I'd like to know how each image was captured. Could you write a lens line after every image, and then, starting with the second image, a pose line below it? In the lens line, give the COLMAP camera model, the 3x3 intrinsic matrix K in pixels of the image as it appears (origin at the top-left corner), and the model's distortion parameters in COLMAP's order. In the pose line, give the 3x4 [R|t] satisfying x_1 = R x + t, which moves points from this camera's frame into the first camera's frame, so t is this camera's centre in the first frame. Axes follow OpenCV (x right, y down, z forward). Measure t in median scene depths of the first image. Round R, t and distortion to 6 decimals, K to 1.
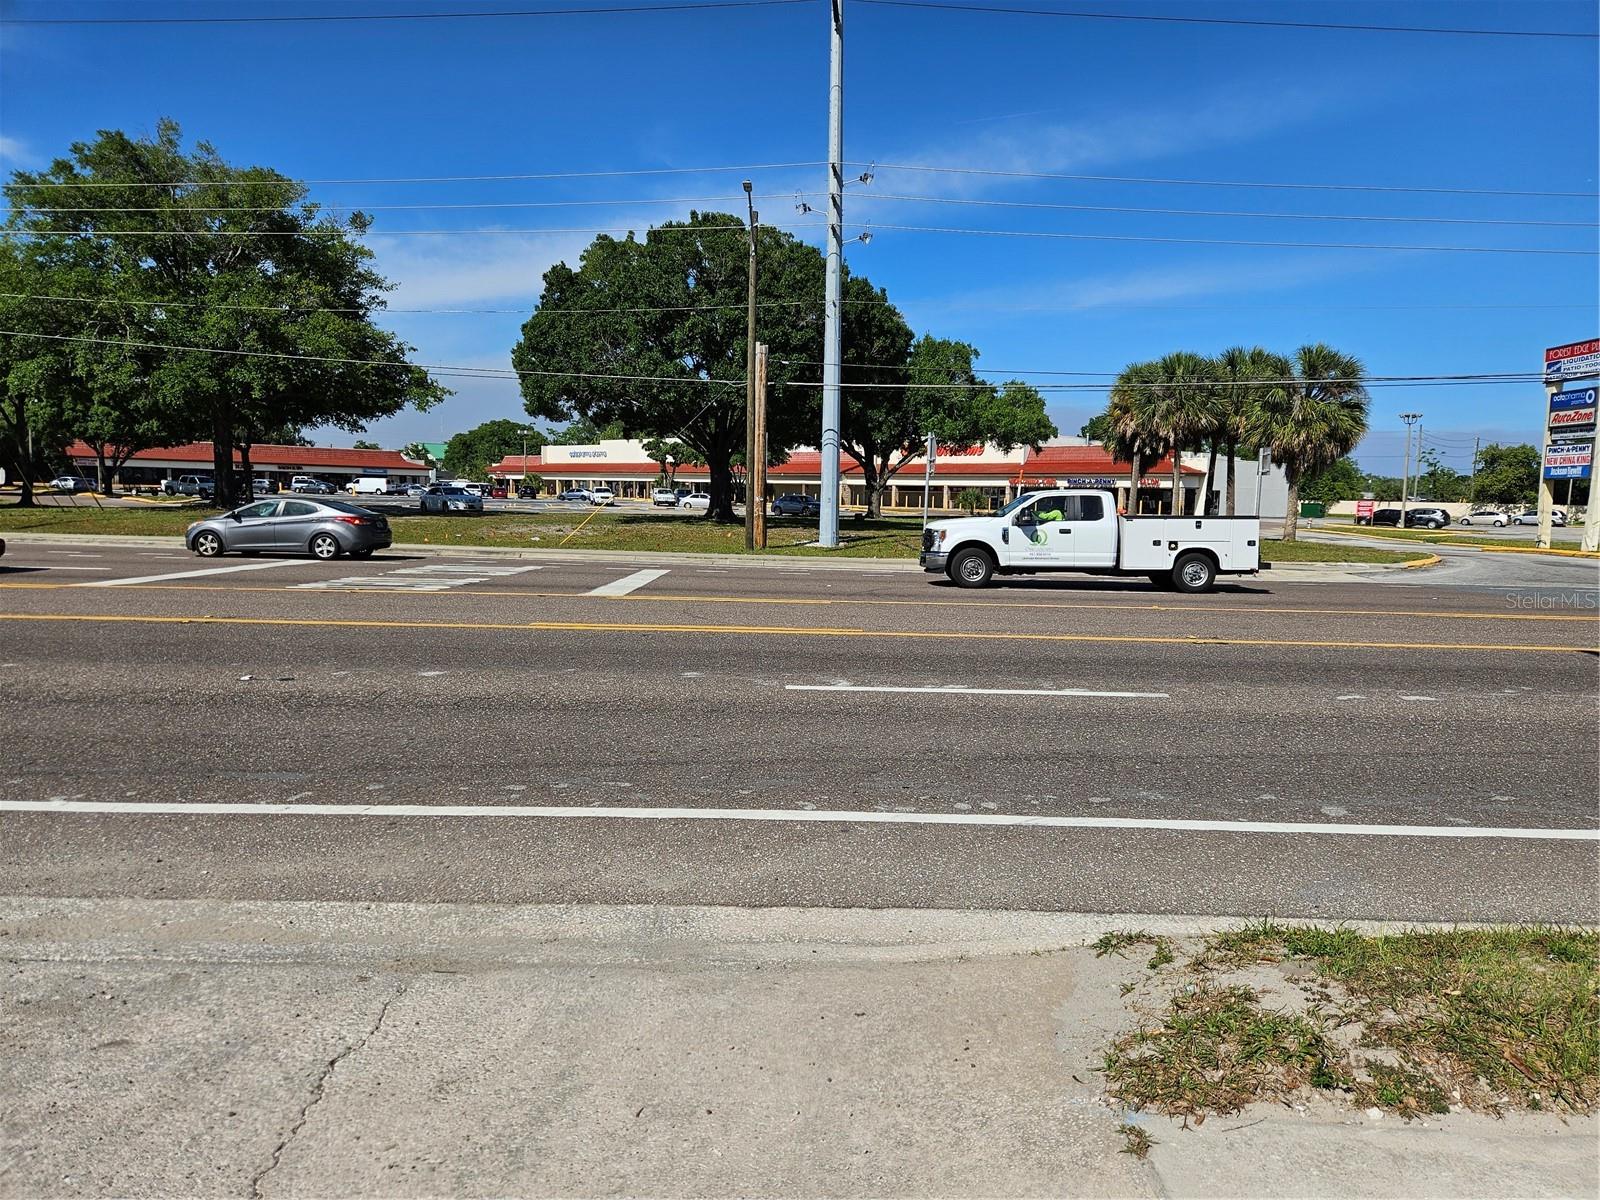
lens RADIAL K [[1068.0, 0, 802.2], [0, 1068.0, 602.2], [0, 0, 1]] dist [0.075199, -0.068745]
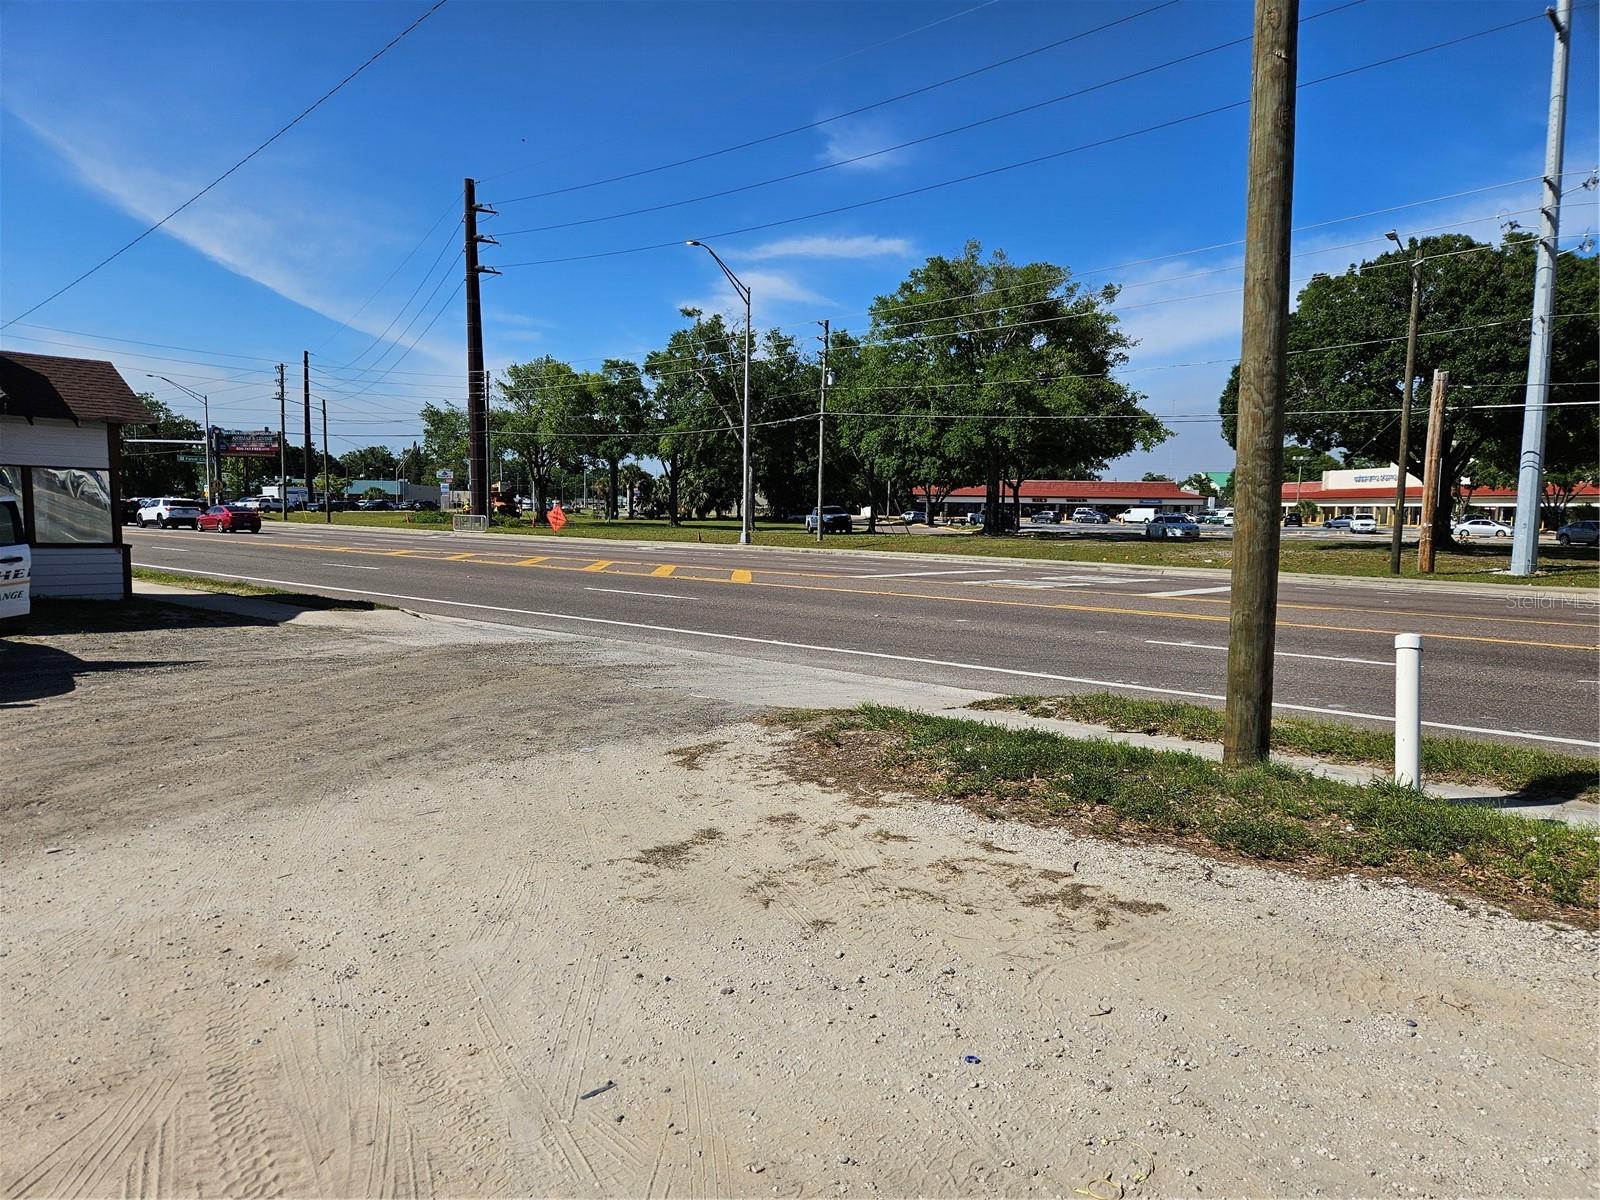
lens RADIAL K [[1068.0, 0, 791.5], [0, 1068.0, 613.2], [0, 0, 1]] dist [0.075199, -0.068745]
pose [[0.755713, 0.053356, -0.652726, 0.117917], [-0.064080, 0.997917, 0.007383, 0.011289], [0.651760, 0.036247, 0.757558, -0.106344]]
